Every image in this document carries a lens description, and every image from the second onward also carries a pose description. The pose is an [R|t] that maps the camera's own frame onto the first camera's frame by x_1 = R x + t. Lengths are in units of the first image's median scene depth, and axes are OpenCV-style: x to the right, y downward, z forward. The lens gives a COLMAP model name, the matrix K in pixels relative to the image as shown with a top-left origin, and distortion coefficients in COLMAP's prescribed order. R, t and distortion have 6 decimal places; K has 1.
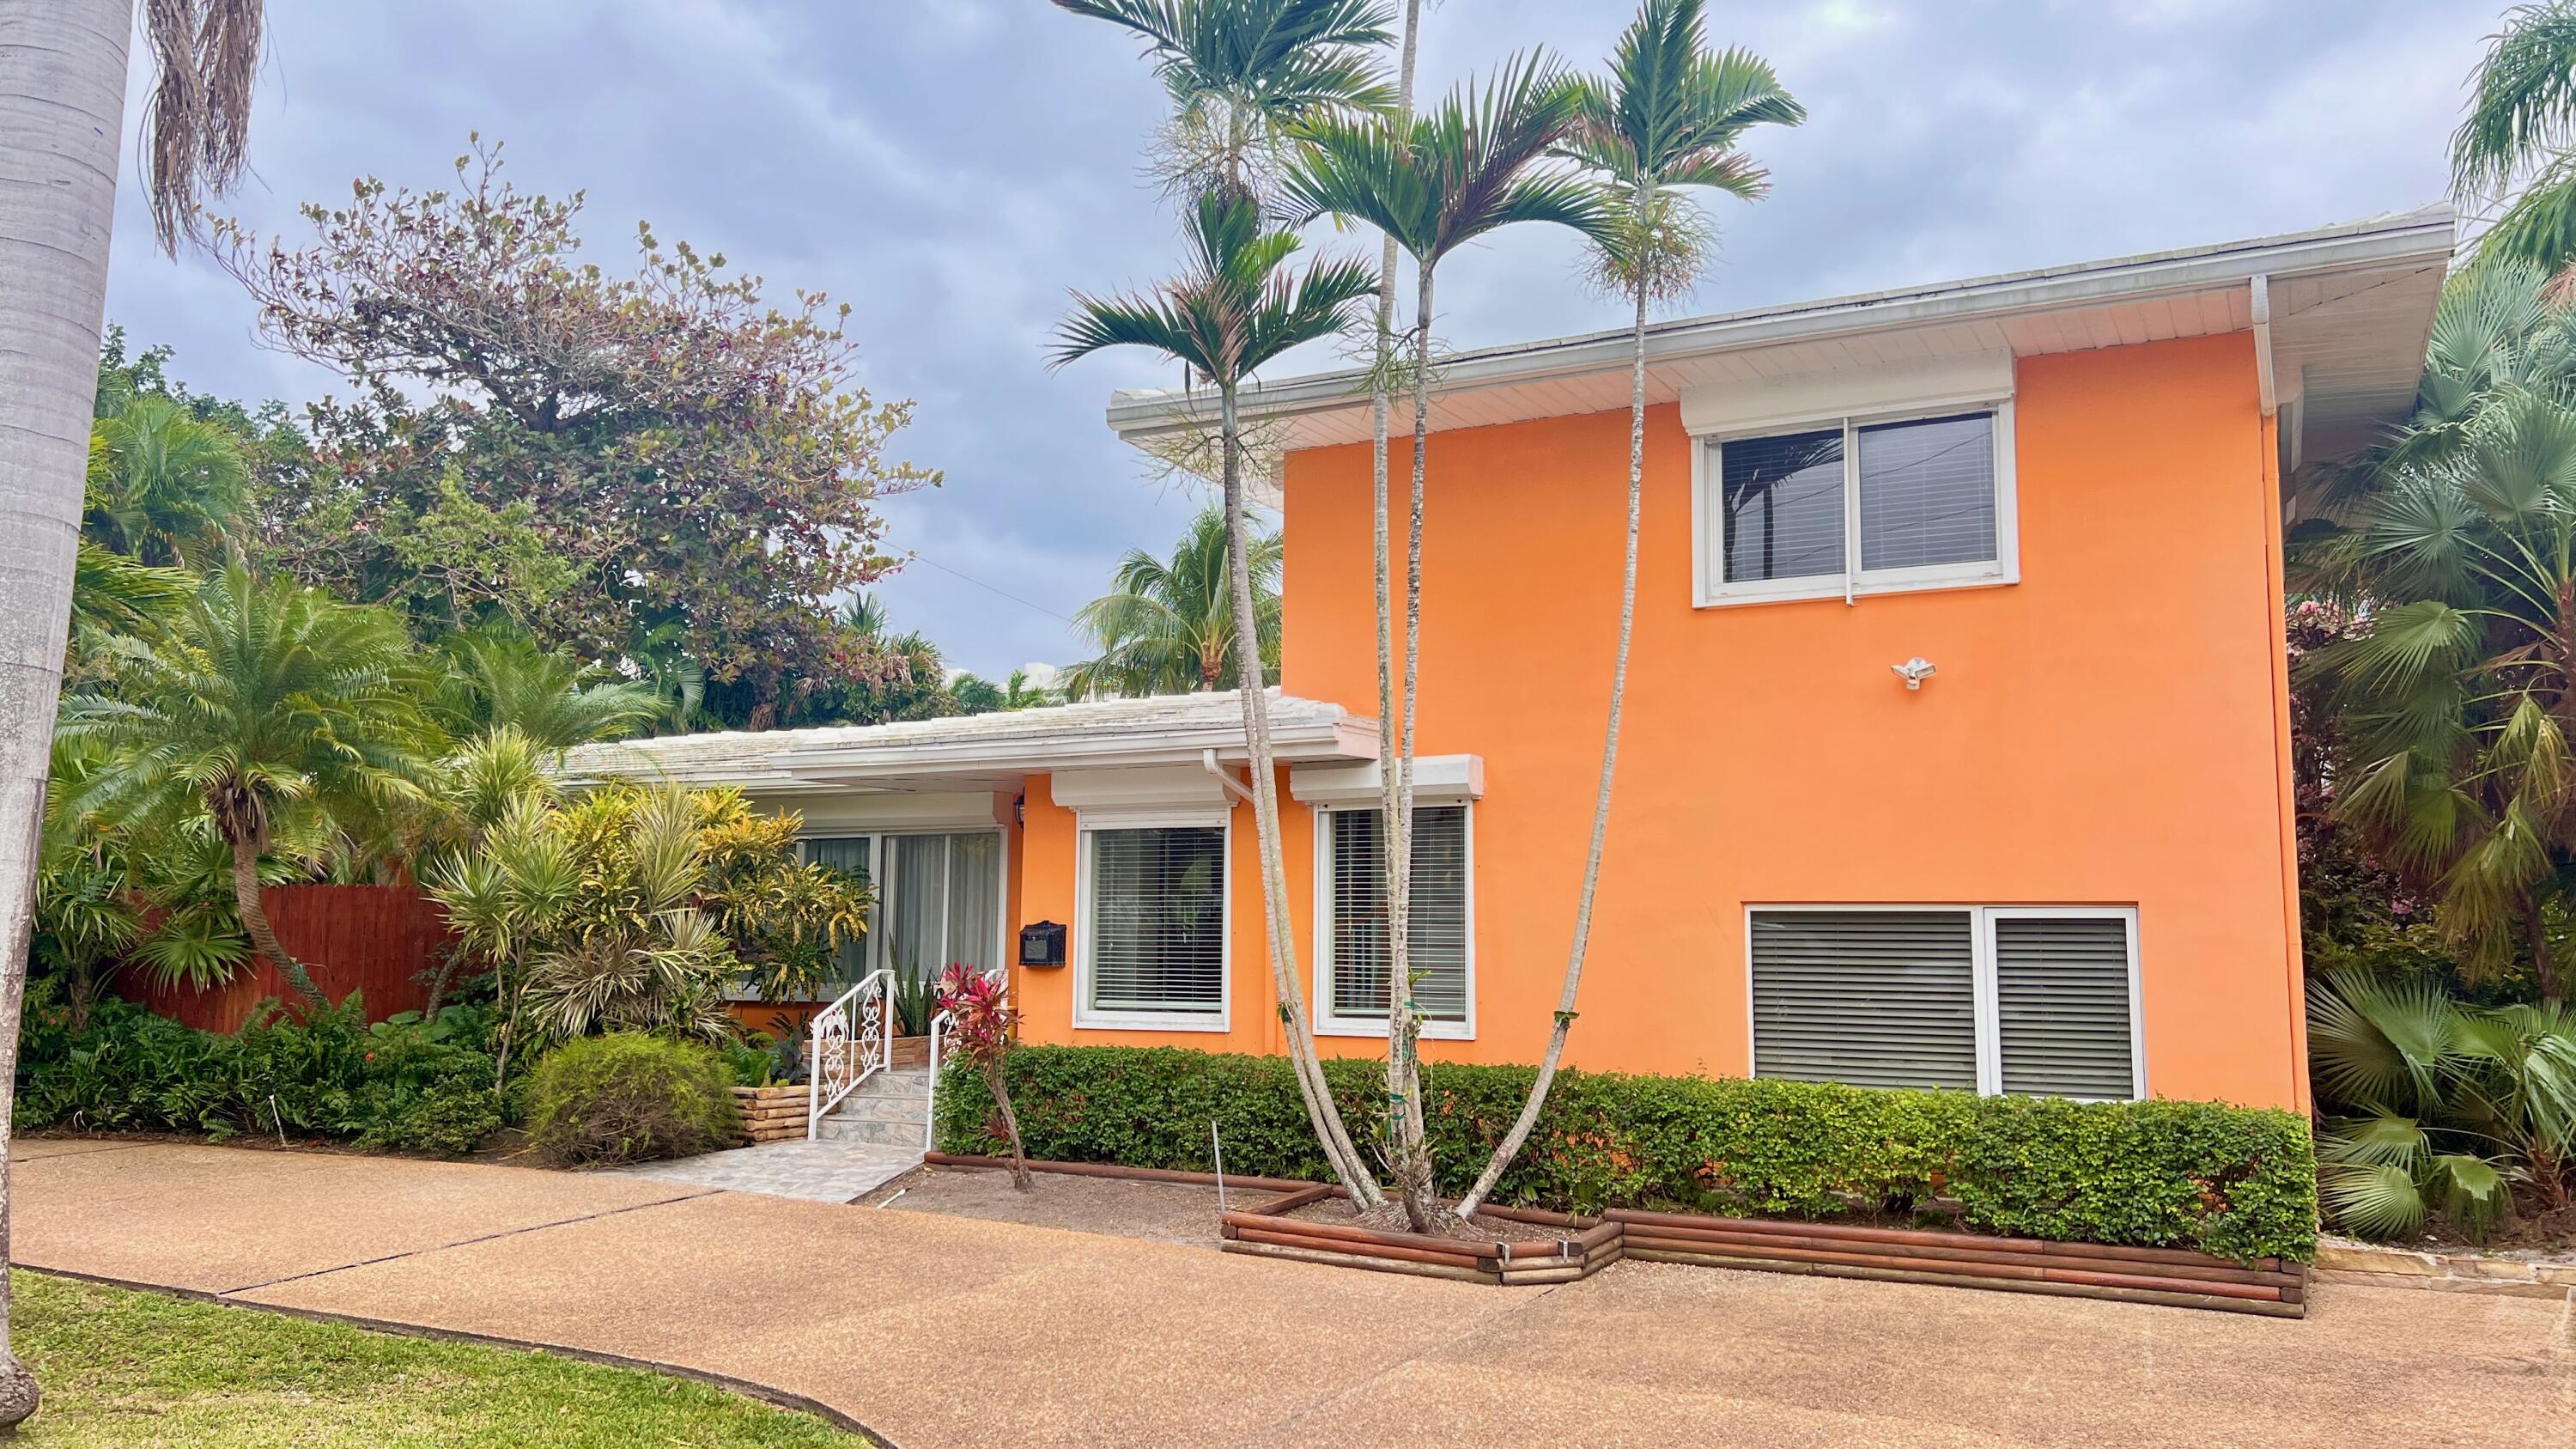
lens RADIAL K [[1885.5, 0, 1288.0], [0, 1885.5, 724.5], [0, 0, 1]] dist [0.029345, -0.002922]
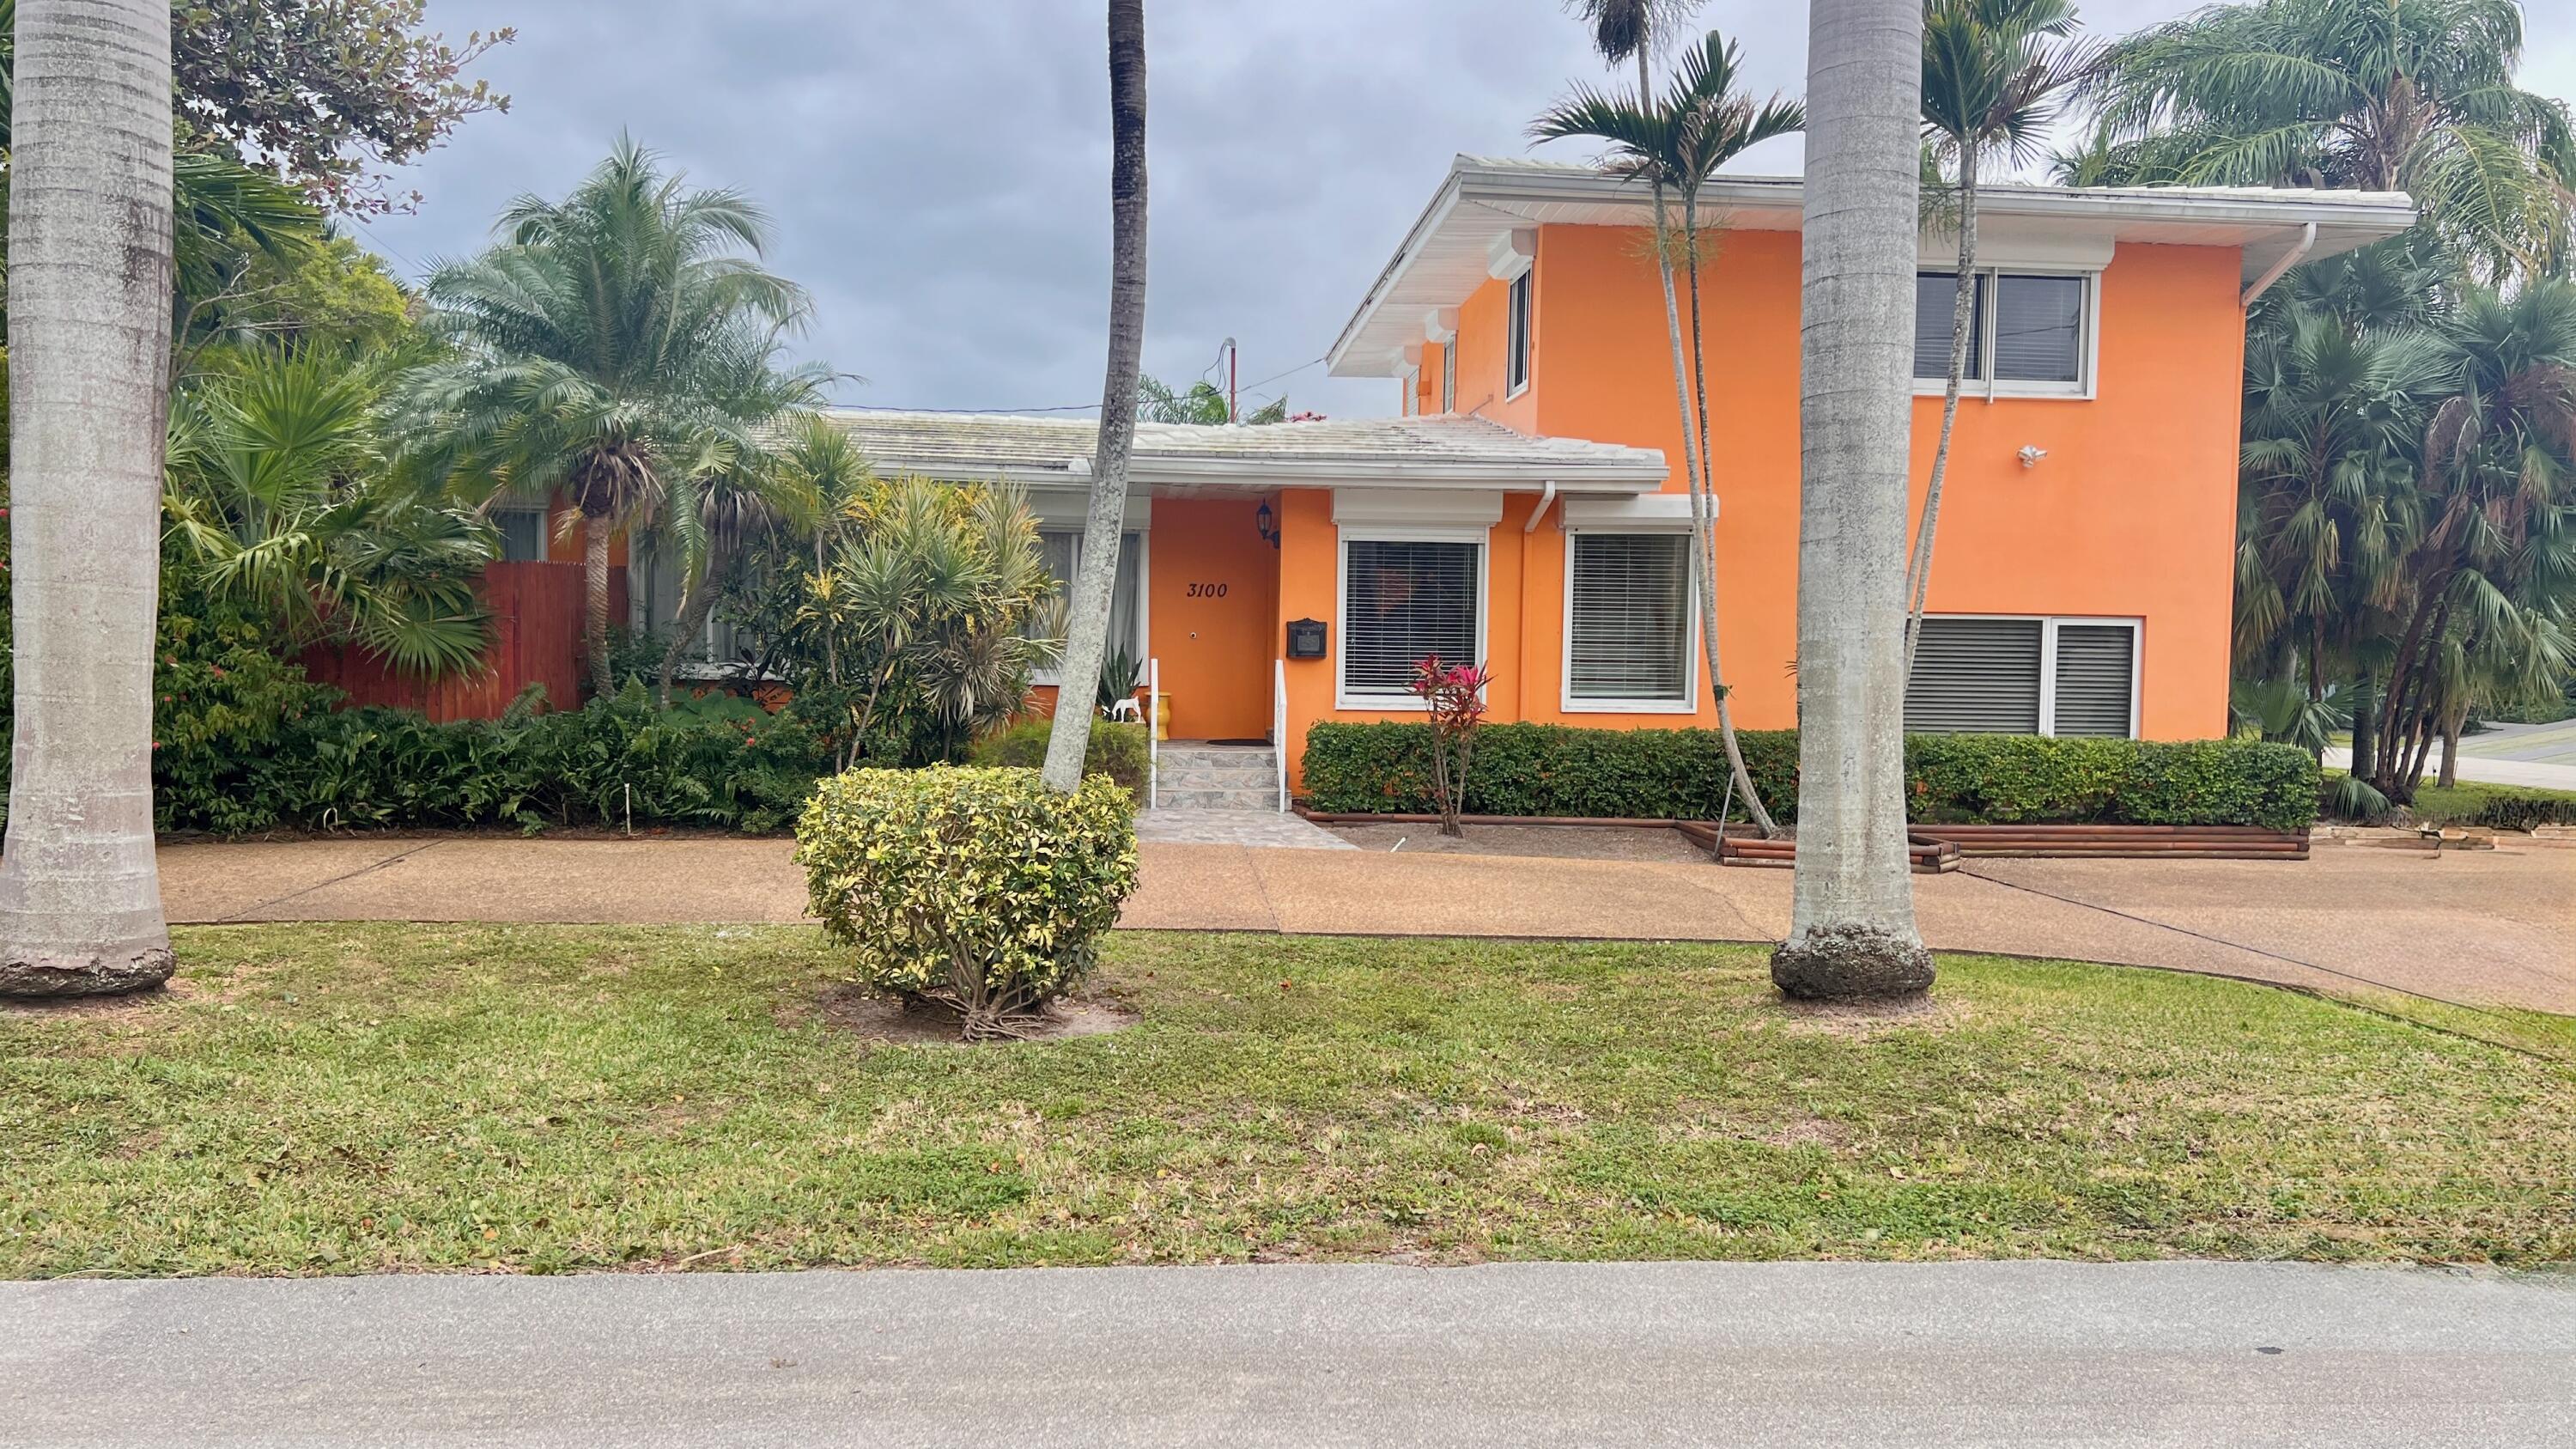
lens RADIAL K [[1885.5, 0, 1288.0], [0, 1885.5, 724.5], [0, 0, 1]] dist [0.029345, -0.002922]
pose [[0.851823, -0.014847, 0.523619, -0.912646], [-0.070677, 0.987201, 0.142968, 0.007888], [-0.519040, -0.158791, 0.839871, 0.042455]]
